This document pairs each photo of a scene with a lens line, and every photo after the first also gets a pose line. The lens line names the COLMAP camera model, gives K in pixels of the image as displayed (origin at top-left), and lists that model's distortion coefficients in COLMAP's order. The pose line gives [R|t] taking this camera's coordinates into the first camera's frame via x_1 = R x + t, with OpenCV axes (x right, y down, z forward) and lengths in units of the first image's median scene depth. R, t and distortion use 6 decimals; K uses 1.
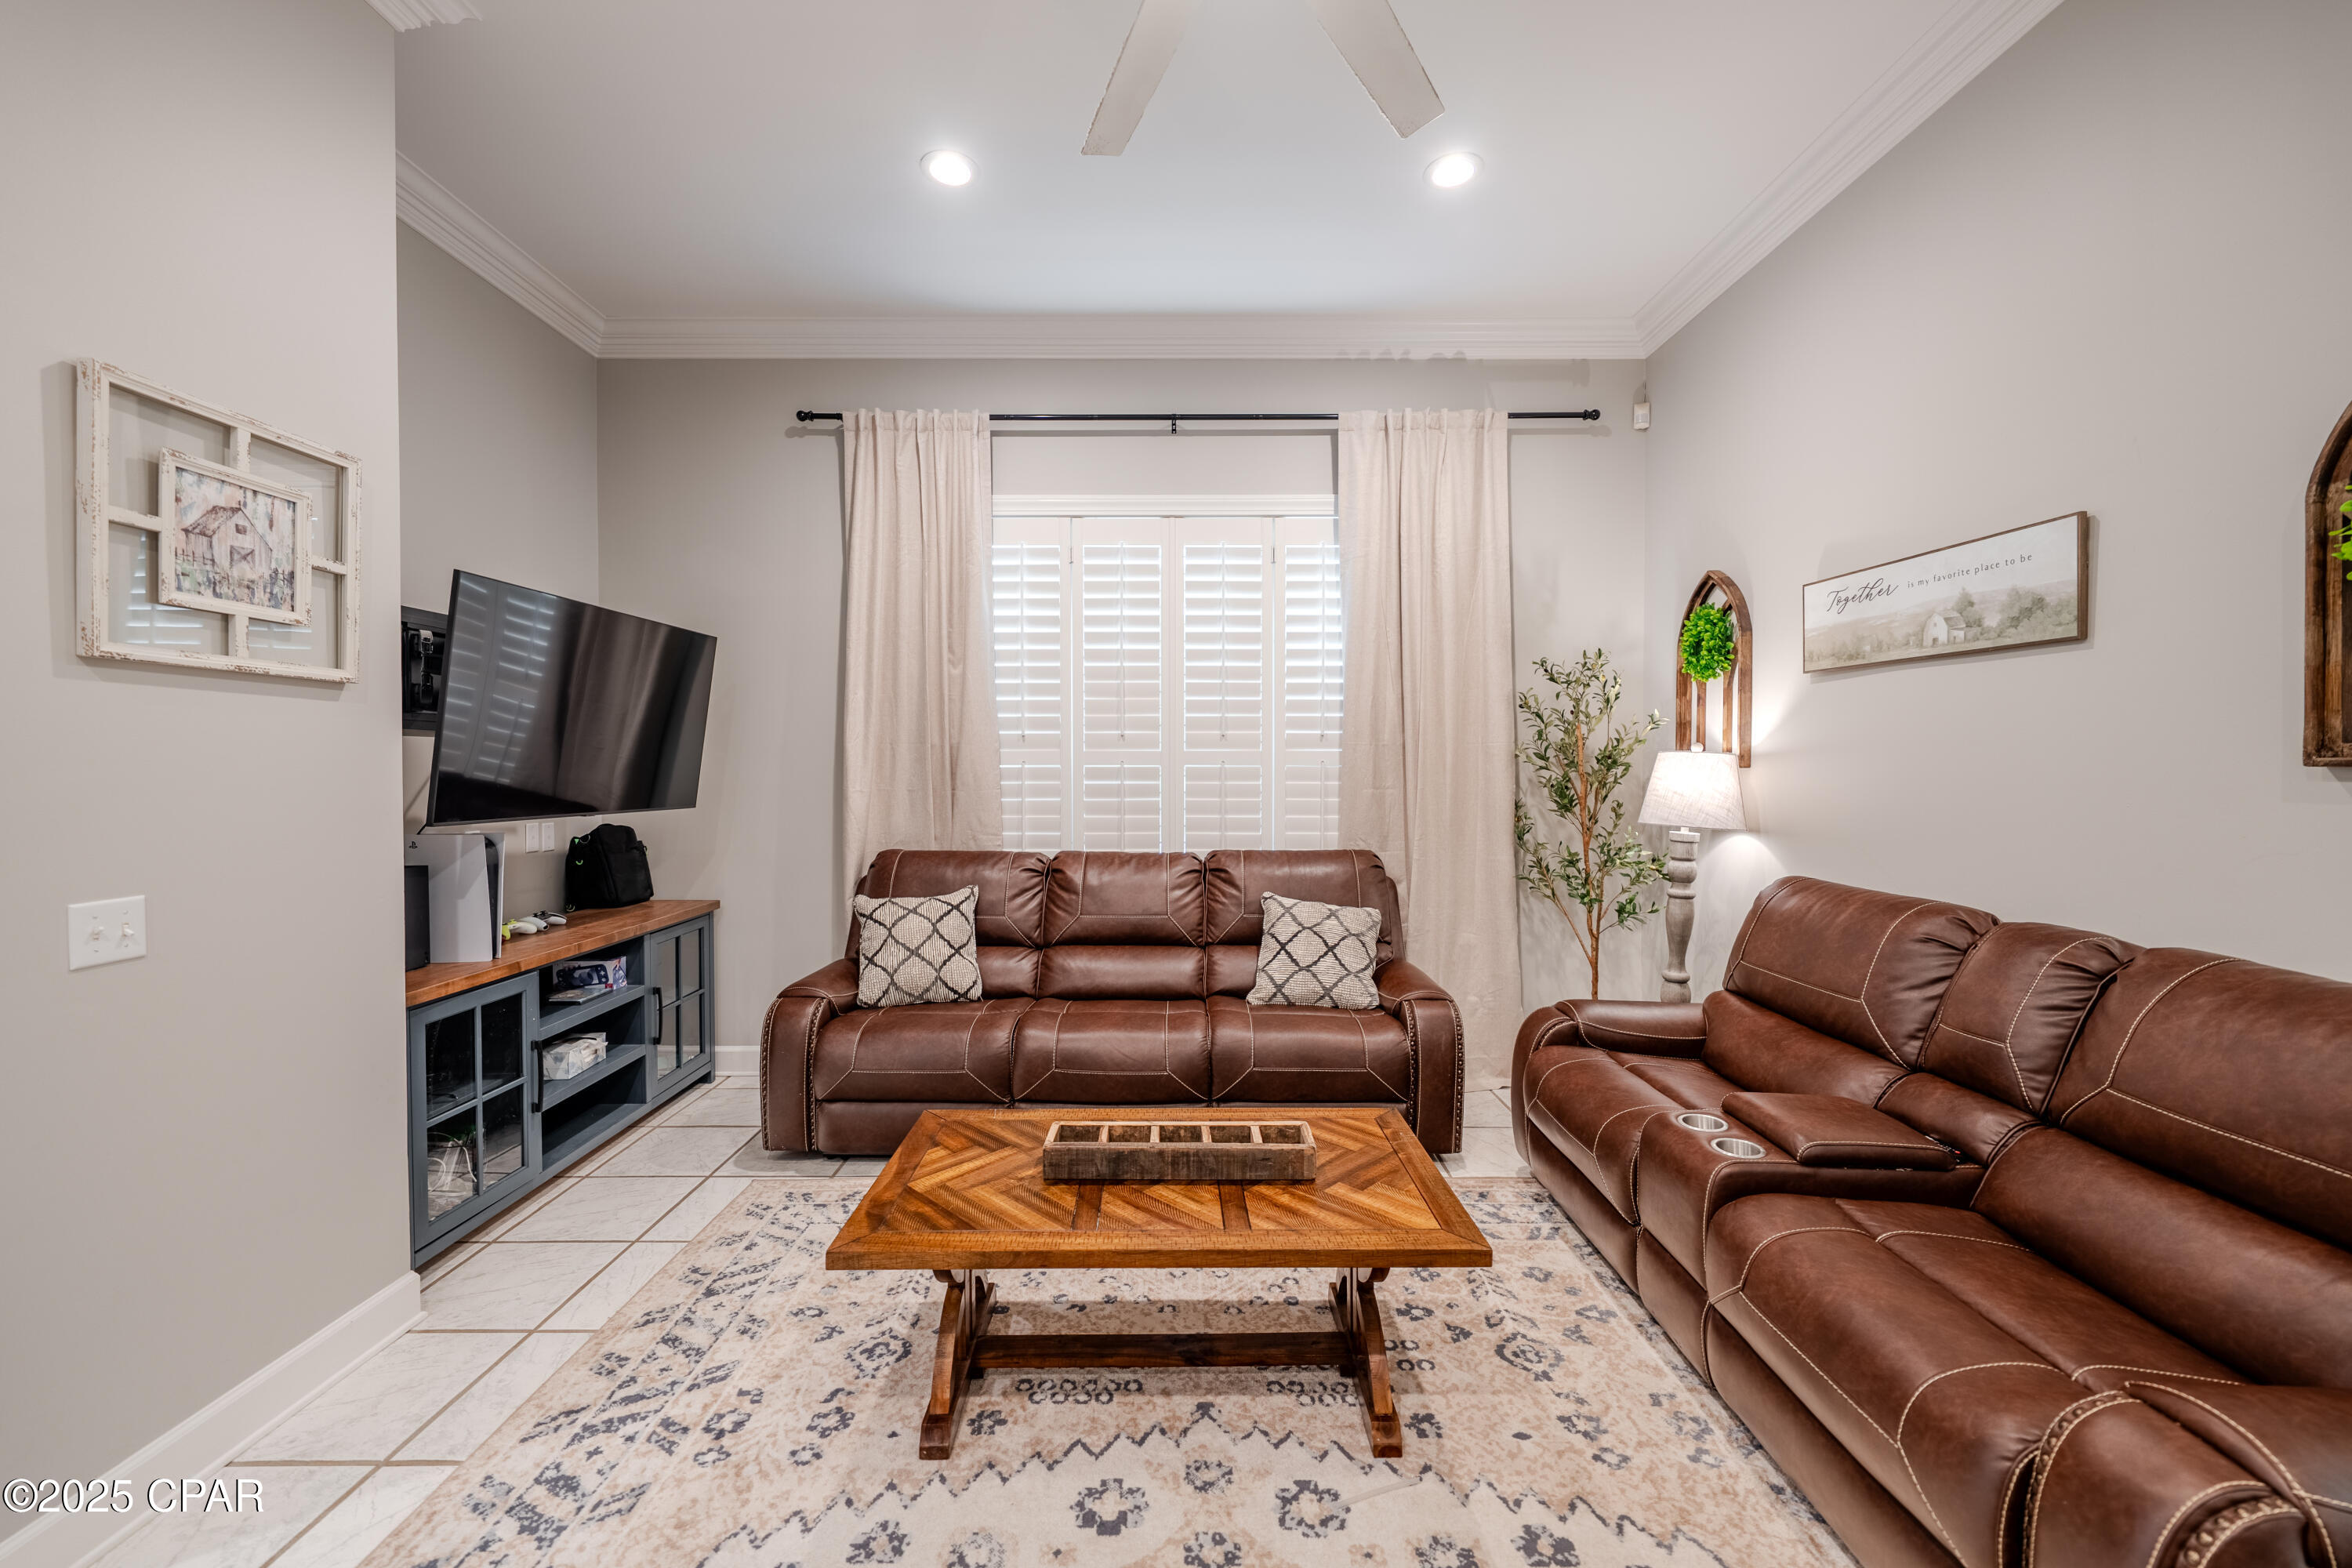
lens RADIAL K [[934.0, 0, 1200.6], [0, 934.0, 781.0], [0, 0, 1]] dist [0.000250, 0.000260]
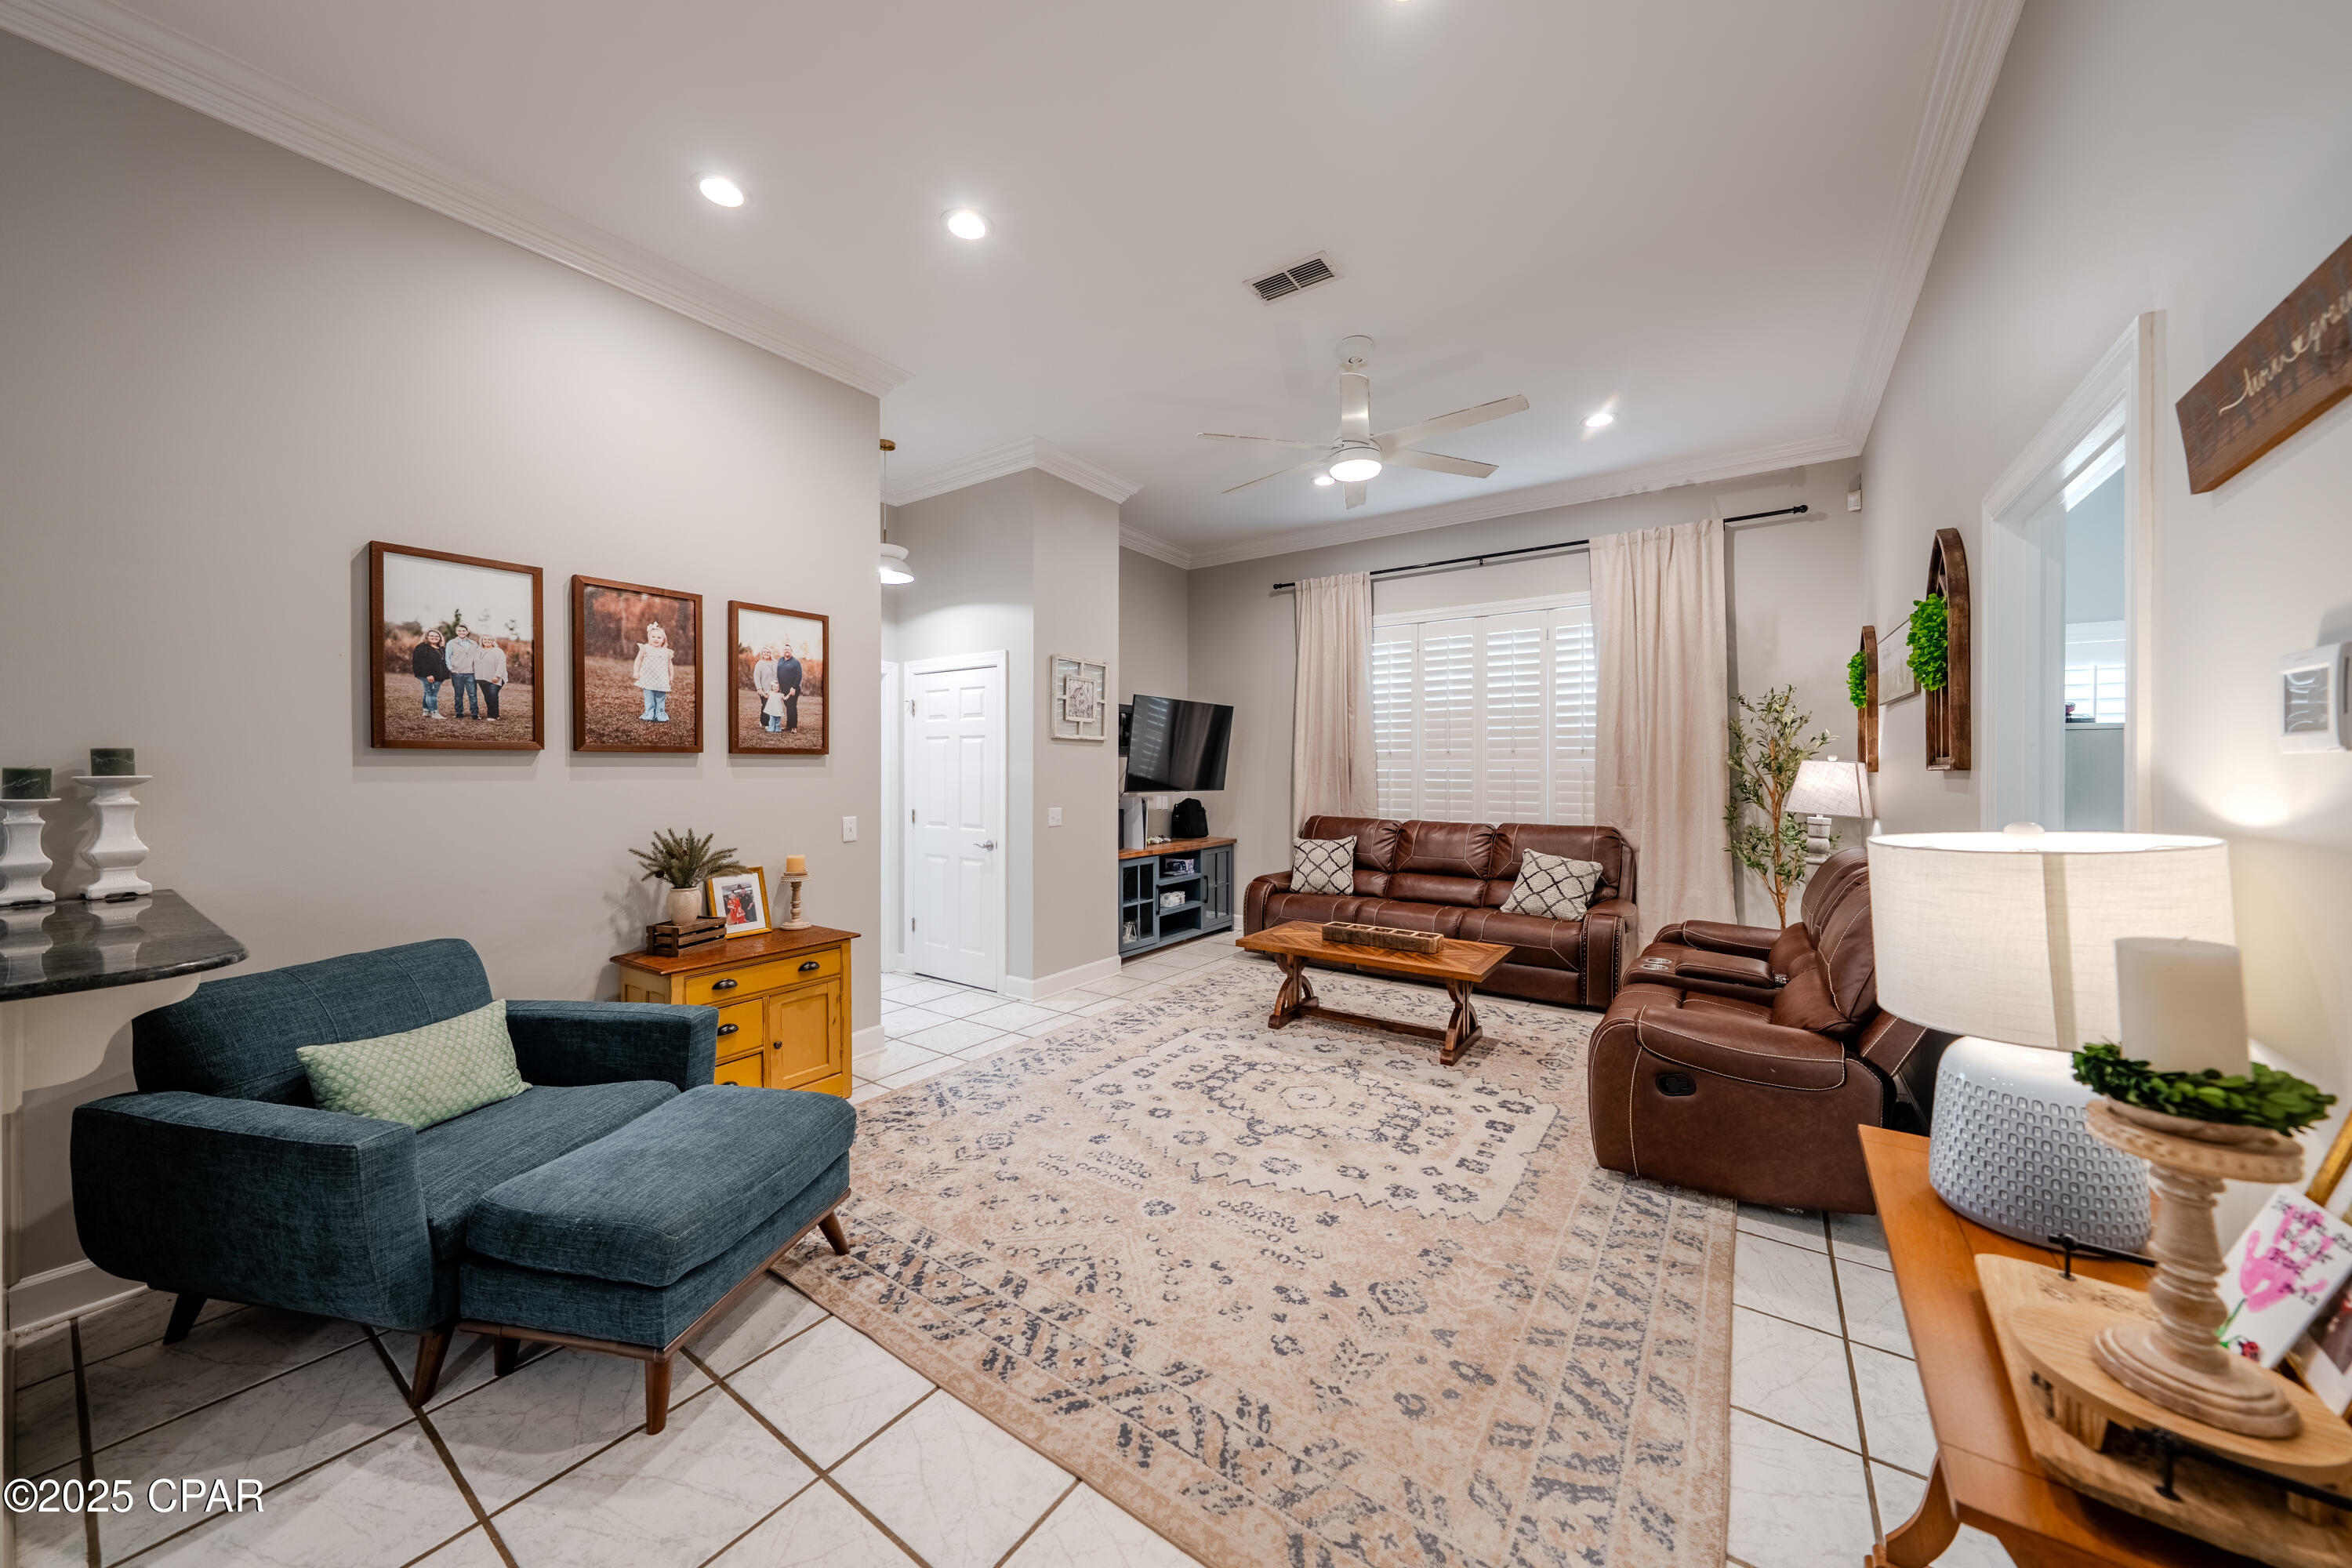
lens RADIAL K [[801.3, 0, 1175.1], [0, 801.3, 780.7], [0, 0, 1]] dist [0.001003, 0.000240]
pose [[0.818936, 0.009119, -0.573813, 0.389047], [-0.011464, 0.999934, -0.000470, 0.009836], [0.573771, 0.006963, 0.818986, -0.511616]]
